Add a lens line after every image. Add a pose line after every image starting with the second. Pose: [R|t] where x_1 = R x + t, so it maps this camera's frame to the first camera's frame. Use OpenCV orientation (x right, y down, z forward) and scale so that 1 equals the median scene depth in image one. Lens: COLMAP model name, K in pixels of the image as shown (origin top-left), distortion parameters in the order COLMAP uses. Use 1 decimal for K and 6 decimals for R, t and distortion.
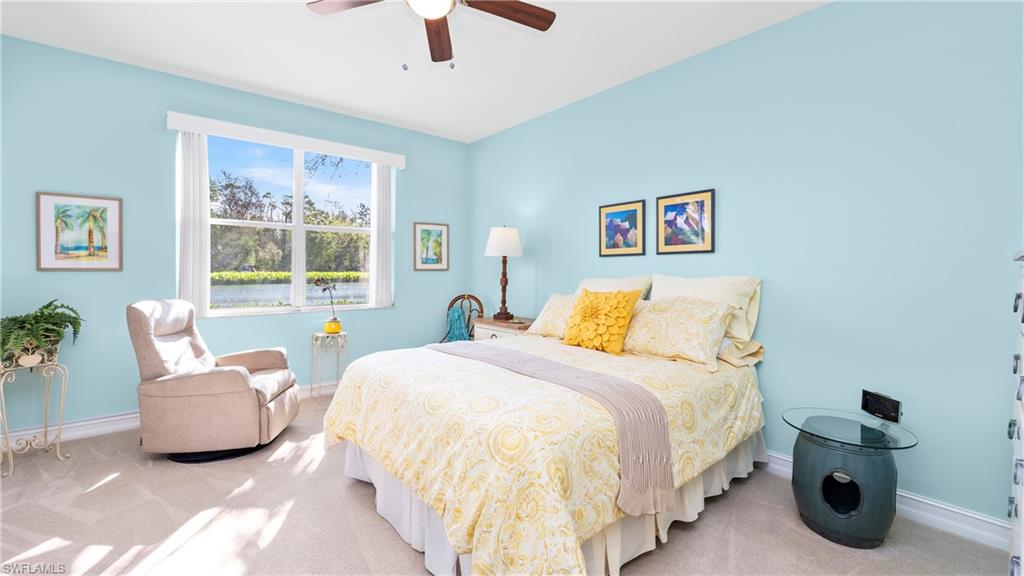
lens RADIAL K [[491.6, 0, 434.2], [0, 491.6, 261.7], [0, 0, 1]] dist [-0.012255, -0.000001]
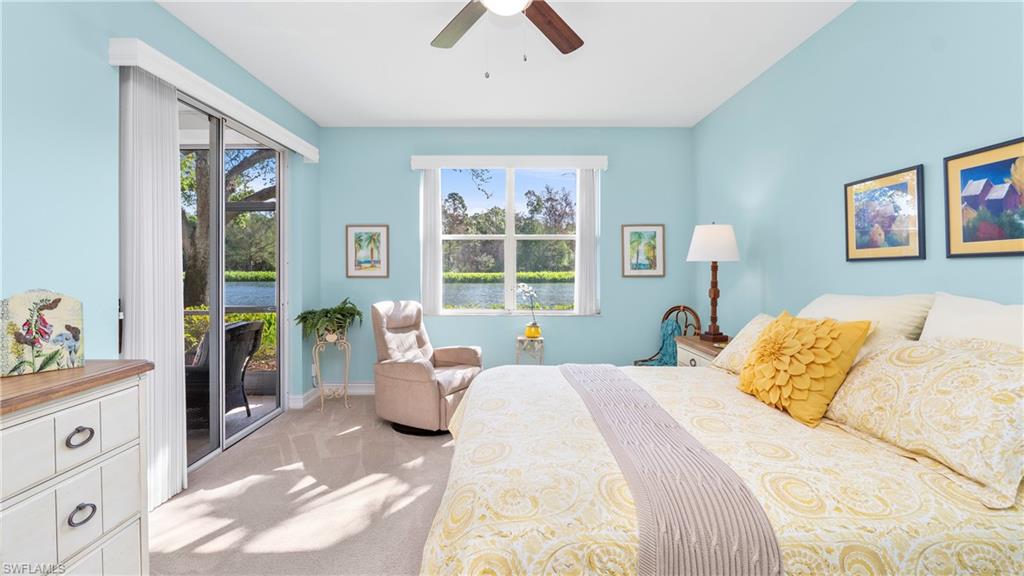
lens RADIAL K [[422.1, 0, 396.3], [0, 422.1, 261.4], [0, 0, 1]] dist [-0.009822, 0.000630]
pose [[0.754379, -0.026436, -0.655906, 0.231500], [0.022943, 0.999640, -0.013903, -0.015135], [0.656038, -0.004561, 0.754714, 0.176893]]
